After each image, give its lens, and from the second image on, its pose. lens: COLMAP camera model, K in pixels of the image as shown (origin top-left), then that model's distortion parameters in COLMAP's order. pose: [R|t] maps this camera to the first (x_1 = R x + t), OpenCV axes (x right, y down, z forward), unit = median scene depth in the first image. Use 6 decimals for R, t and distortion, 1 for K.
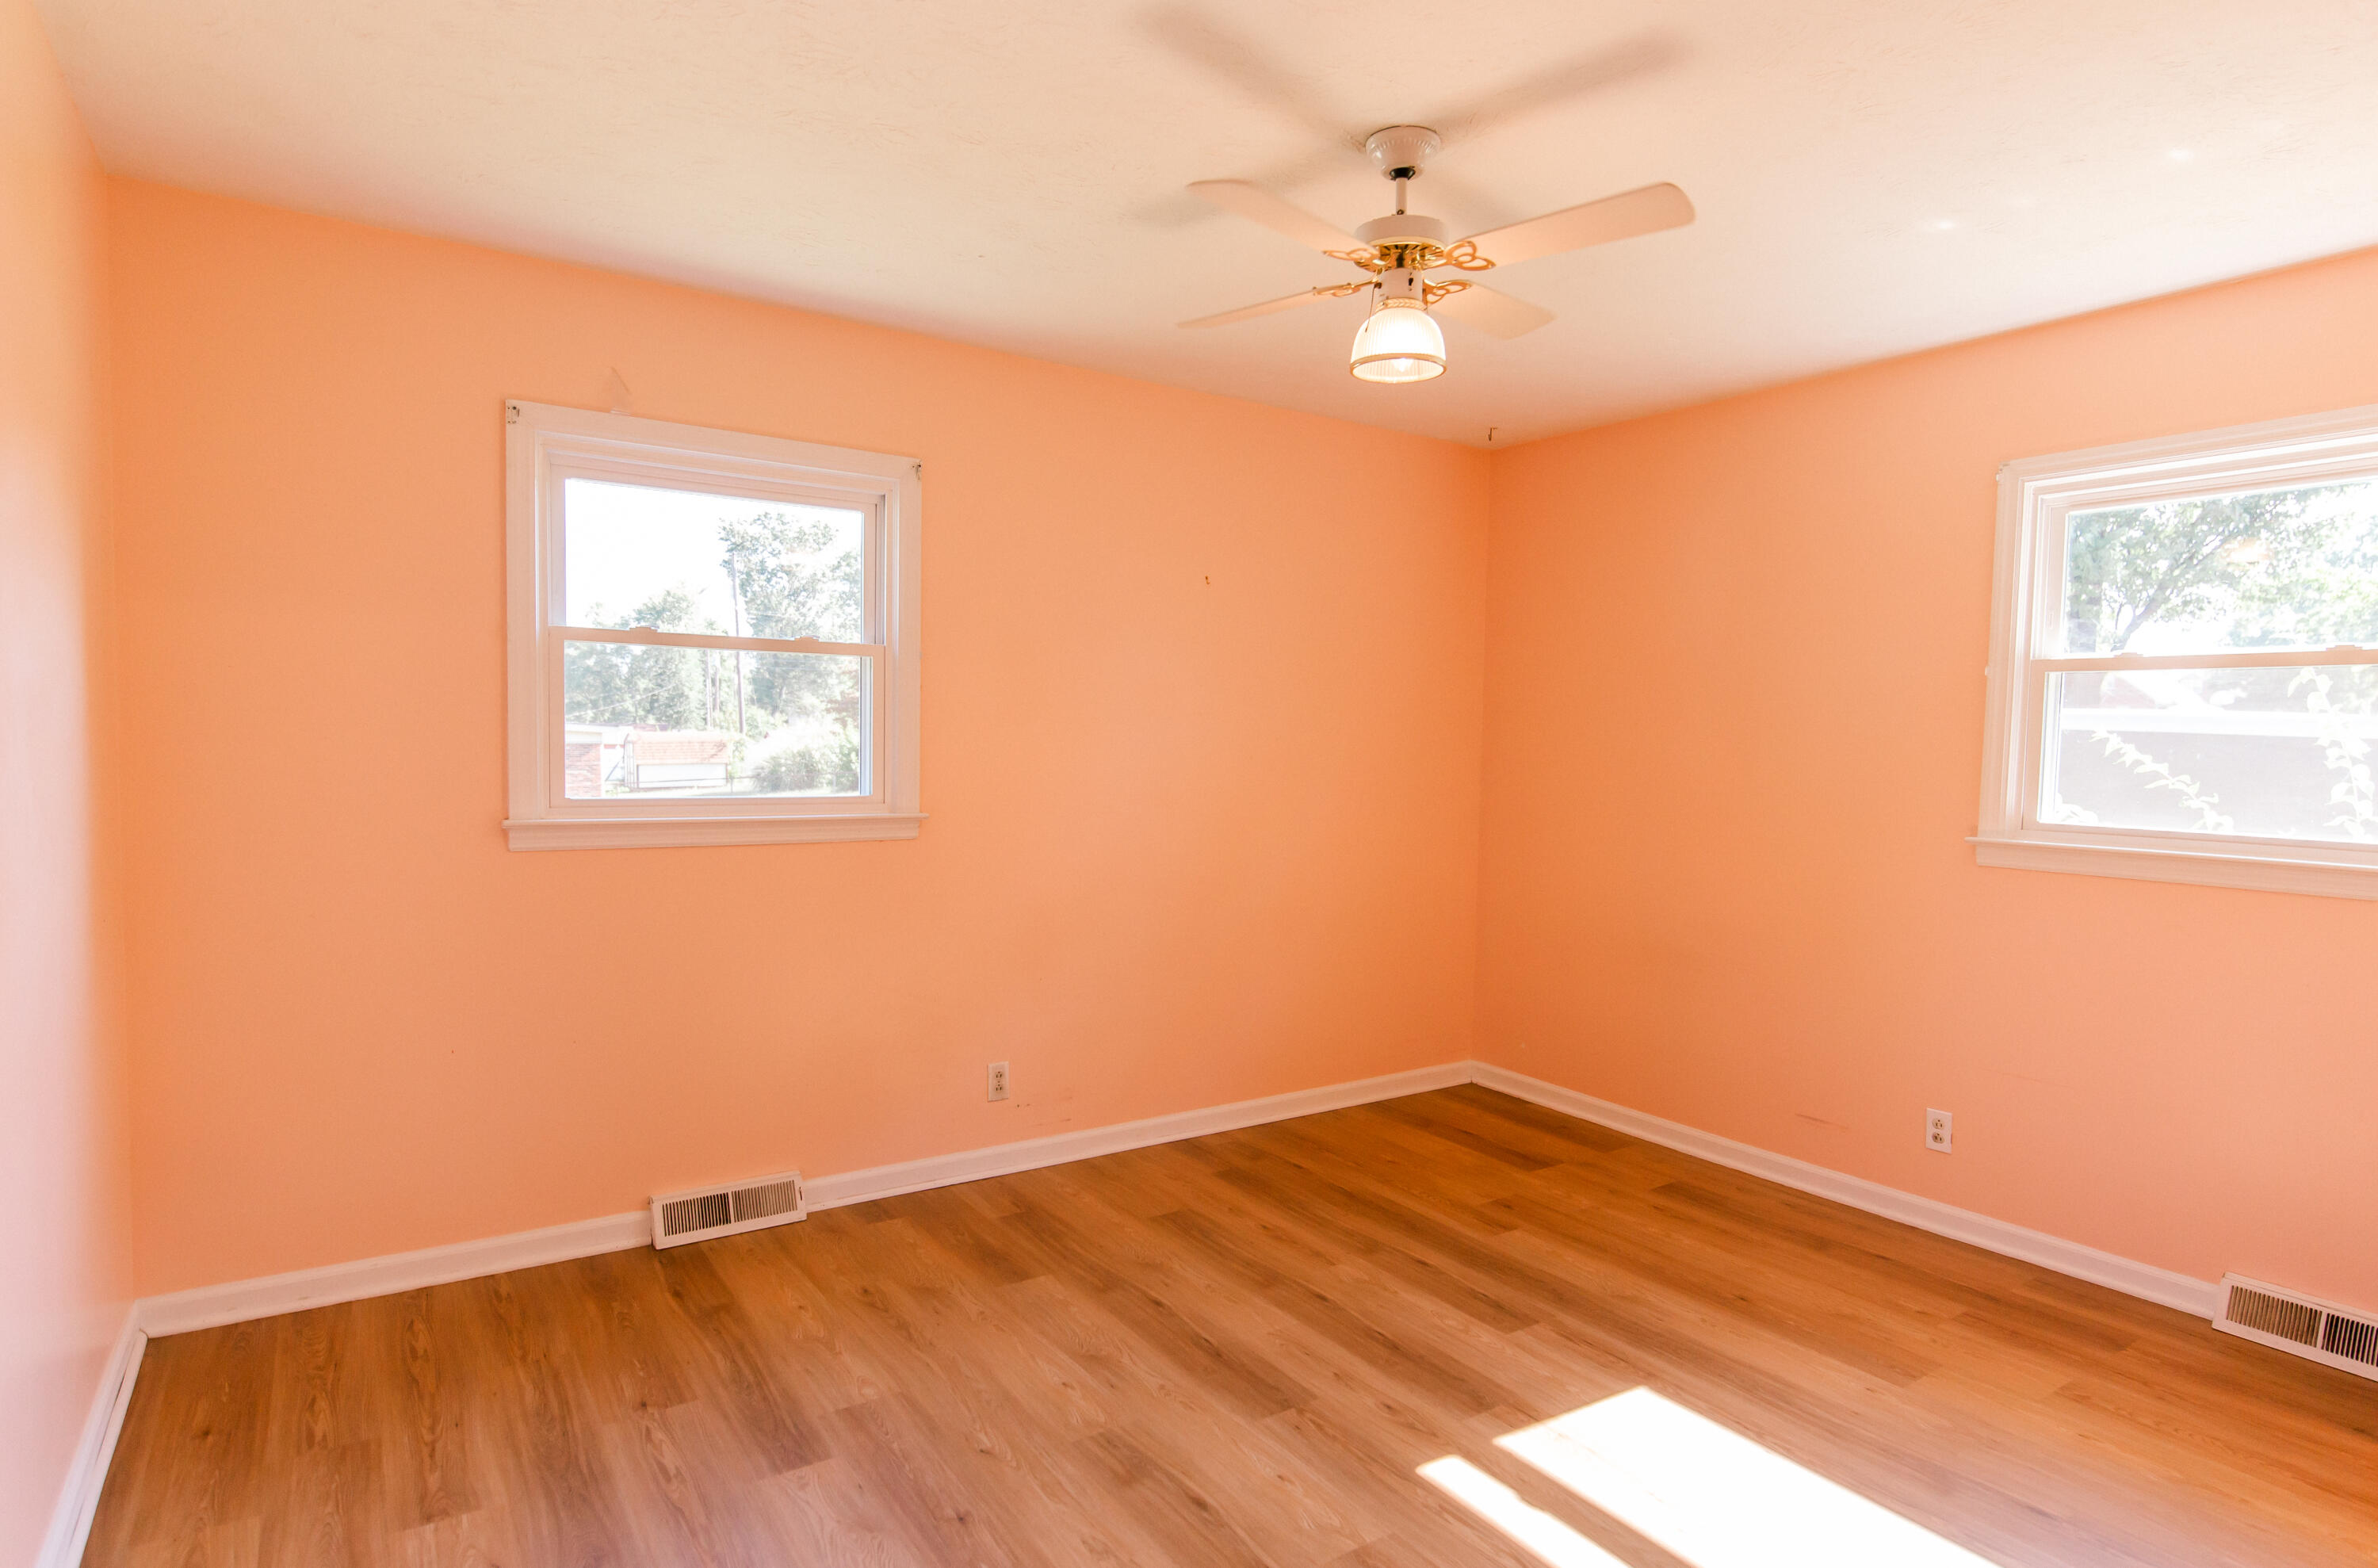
lens RADIAL K [[1292.8, 0, 1188.8], [0, 1292.8, 787.7], [0, 0, 1]] dist [-0.000190, -0.000674]
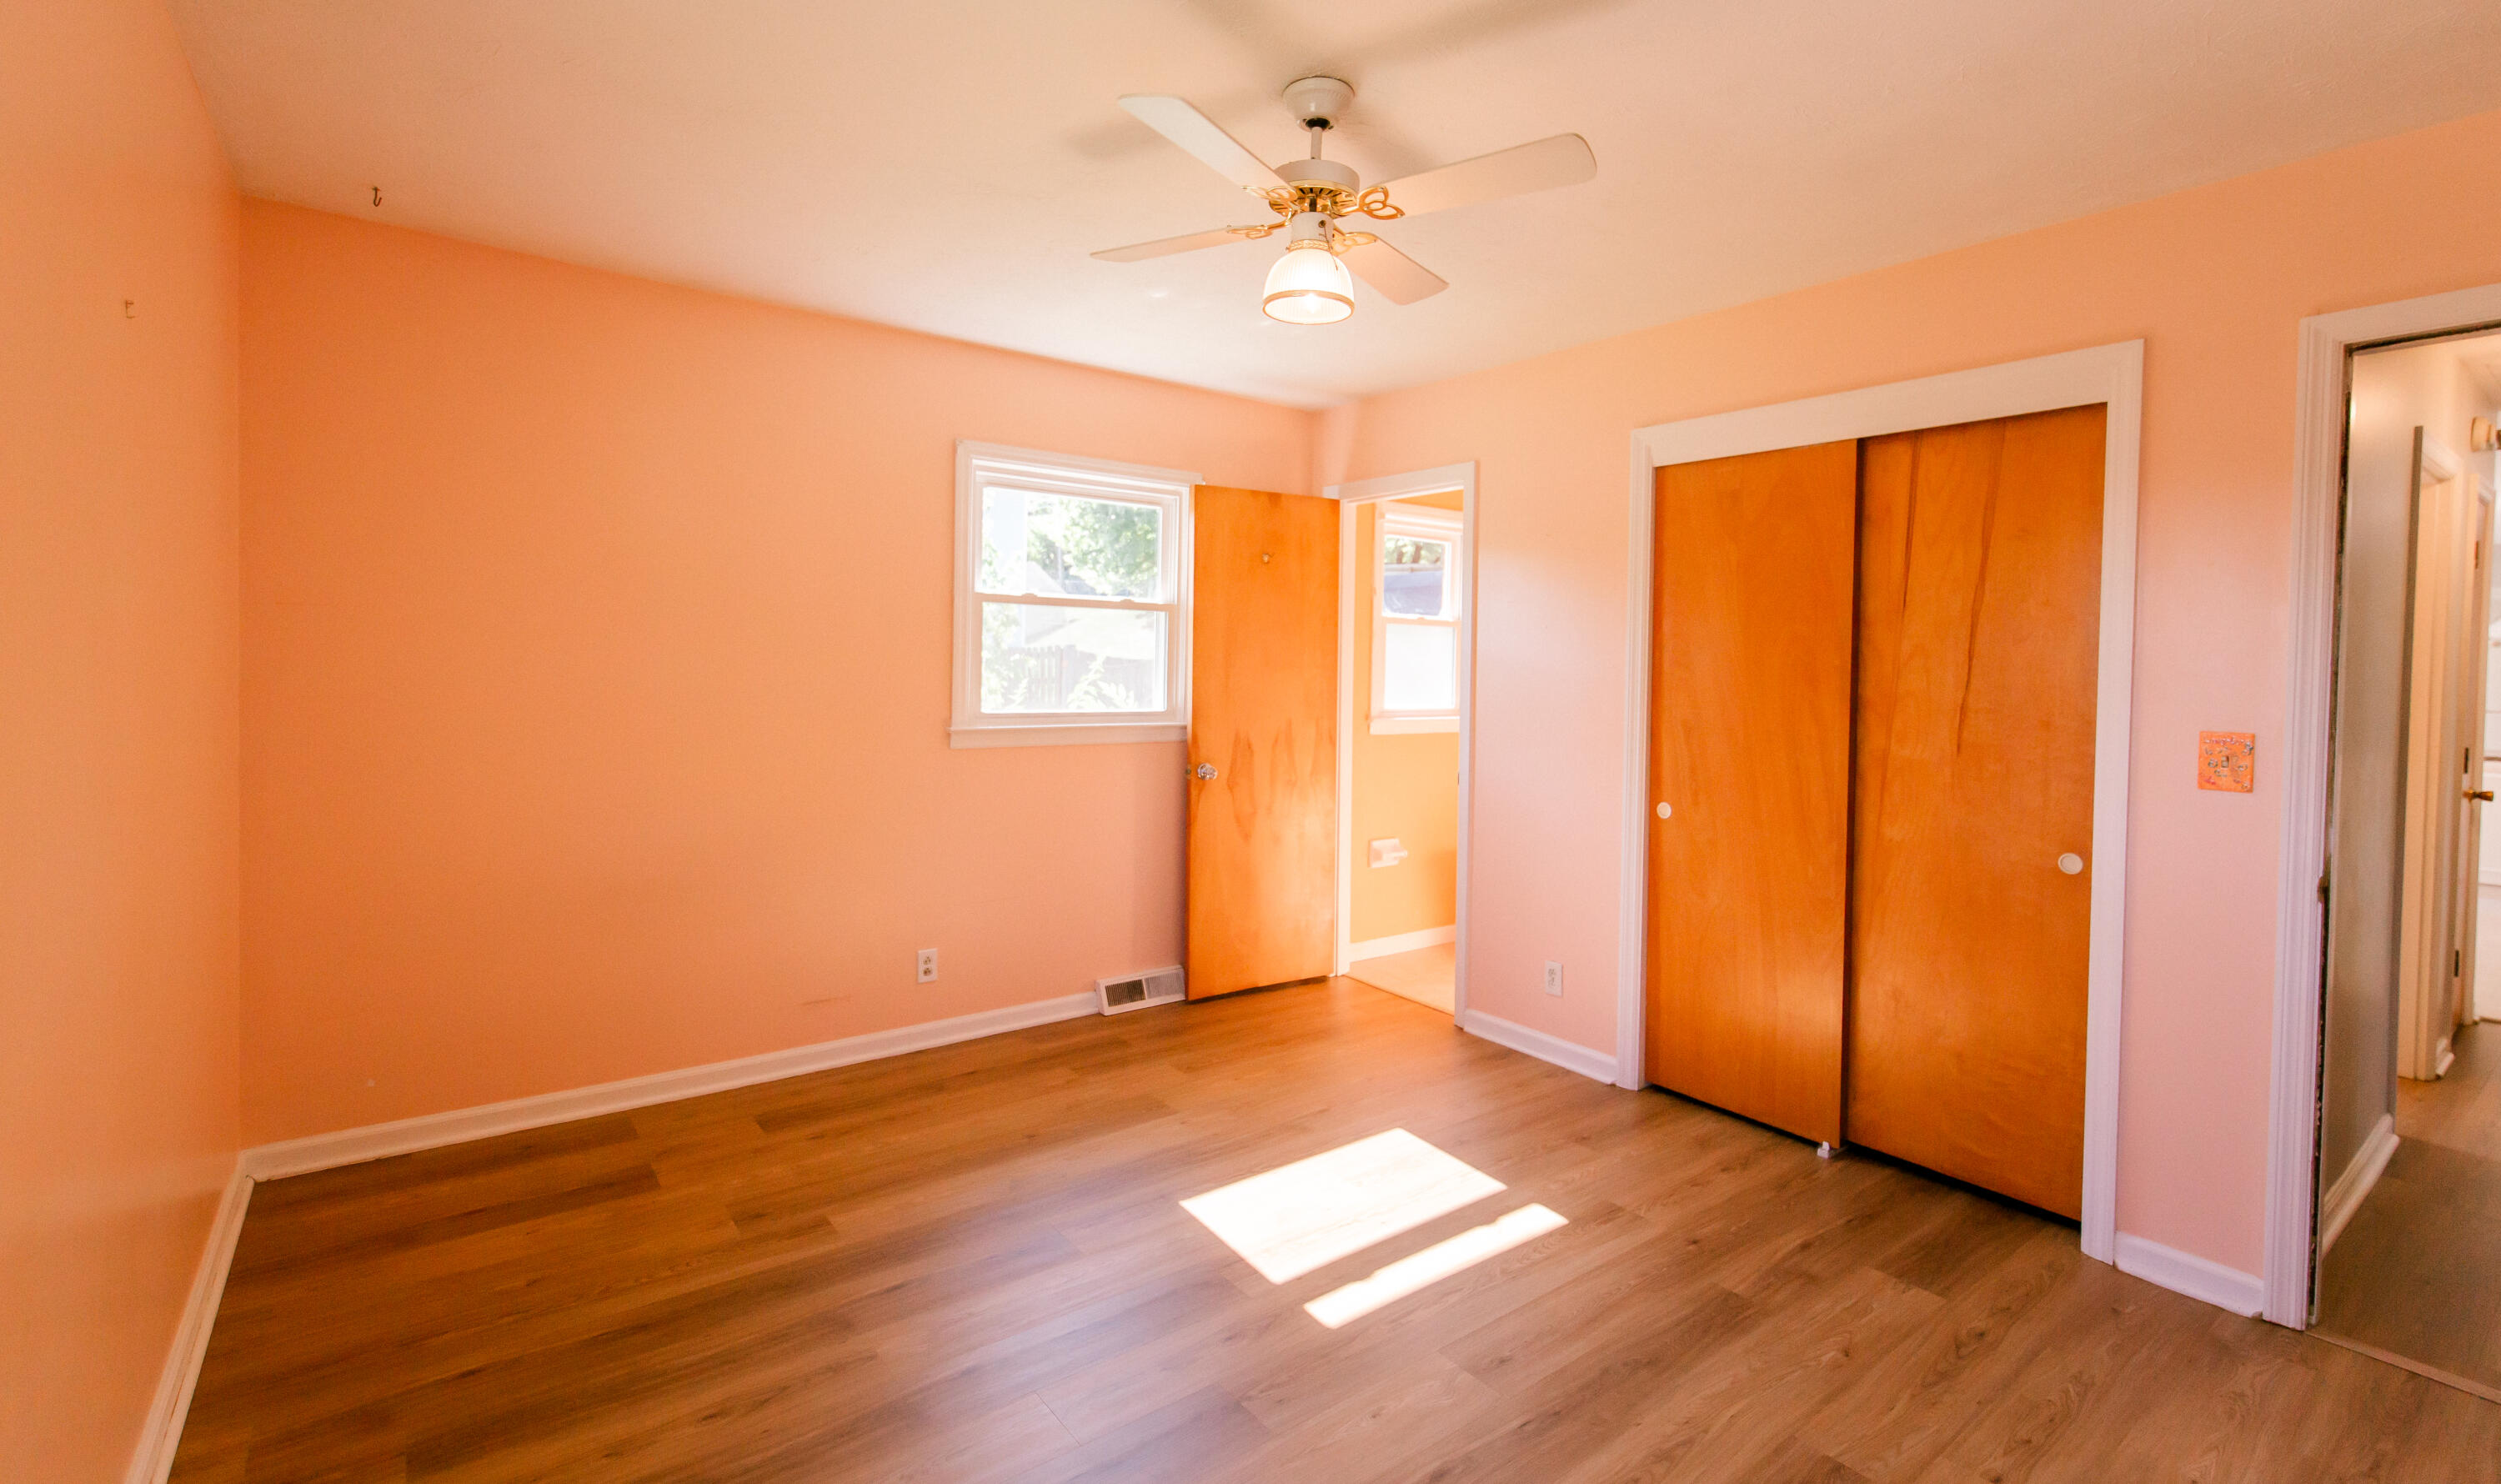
lens RADIAL K [[1100.3, 0, 1262.6], [0, 1100.3, 697.6], [0, 0, 1]] dist [-0.000434, -0.000366]
pose [[-0.083236, -0.046631, 0.995438, -0.486912], [0.020217, 0.998620, 0.048470, -0.036755], [-0.996325, 0.024159, -0.082178, 0.759699]]
